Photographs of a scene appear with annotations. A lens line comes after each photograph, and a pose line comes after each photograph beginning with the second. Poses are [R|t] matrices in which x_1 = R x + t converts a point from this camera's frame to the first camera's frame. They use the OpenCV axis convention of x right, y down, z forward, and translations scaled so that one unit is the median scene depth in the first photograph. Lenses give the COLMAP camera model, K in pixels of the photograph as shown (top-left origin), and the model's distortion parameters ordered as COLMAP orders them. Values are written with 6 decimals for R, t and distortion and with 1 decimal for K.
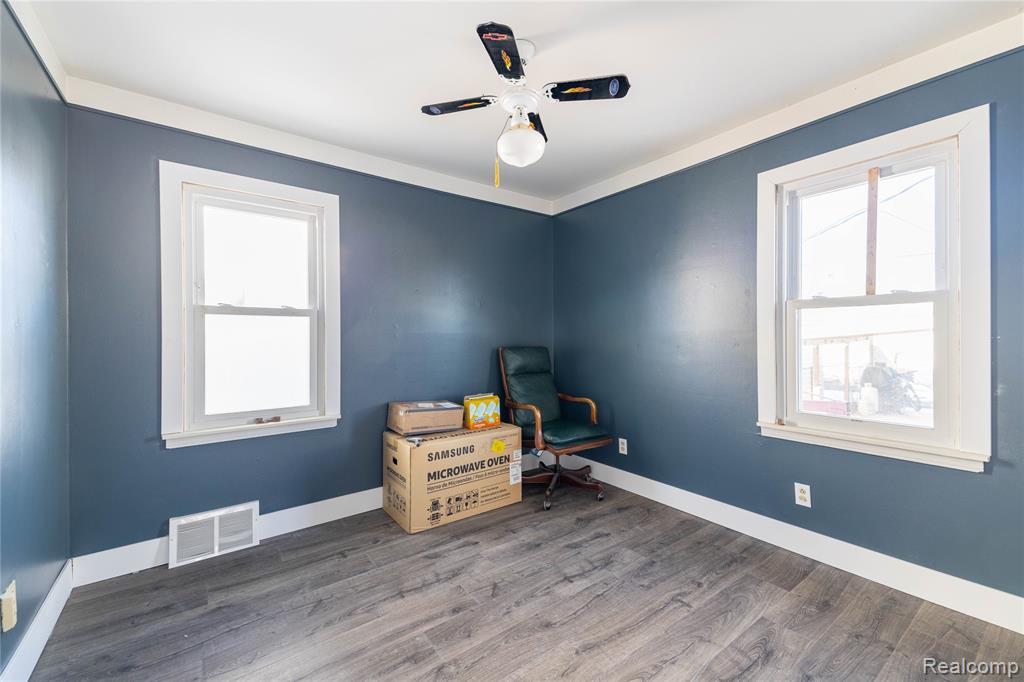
lens RADIAL K [[416.0, 0, 512.9], [0, 416.0, 337.9], [0, 0, 1]] dist [0.059551, -0.022131]
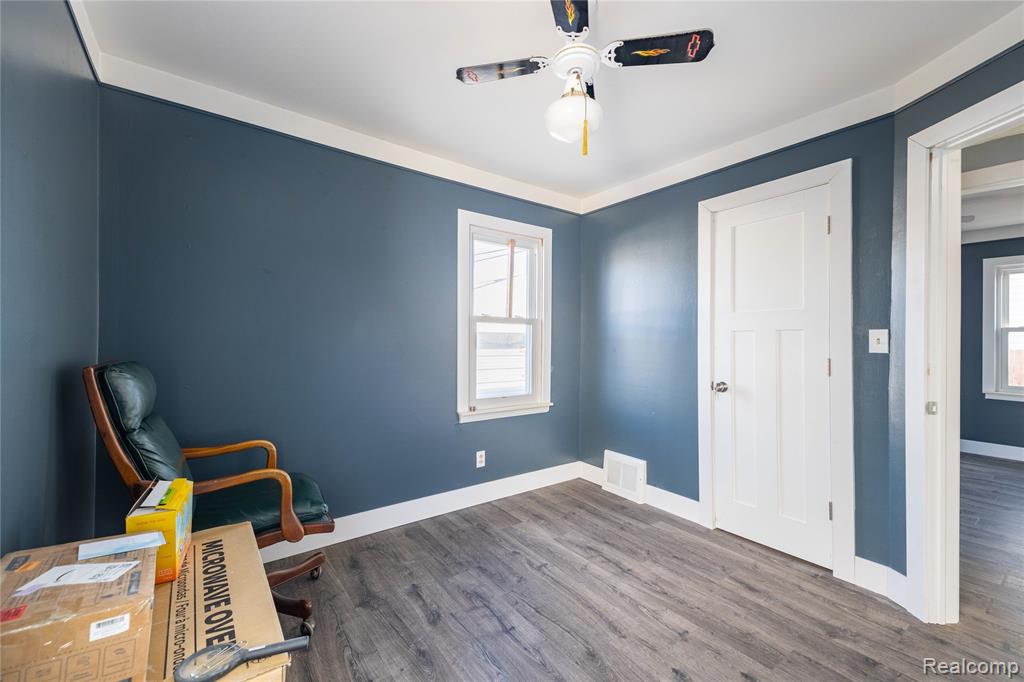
lens RADIAL K [[416.0, 0, 512.9], [0, 416.0, 337.9], [0, 0, 1]] dist [0.059551, -0.022131]
pose [[-0.005397, 0.013358, 0.999896, -0.689019], [-0.011907, 0.999839, -0.013421, -0.001956], [-0.999915, -0.011978, -0.005237, 0.949569]]
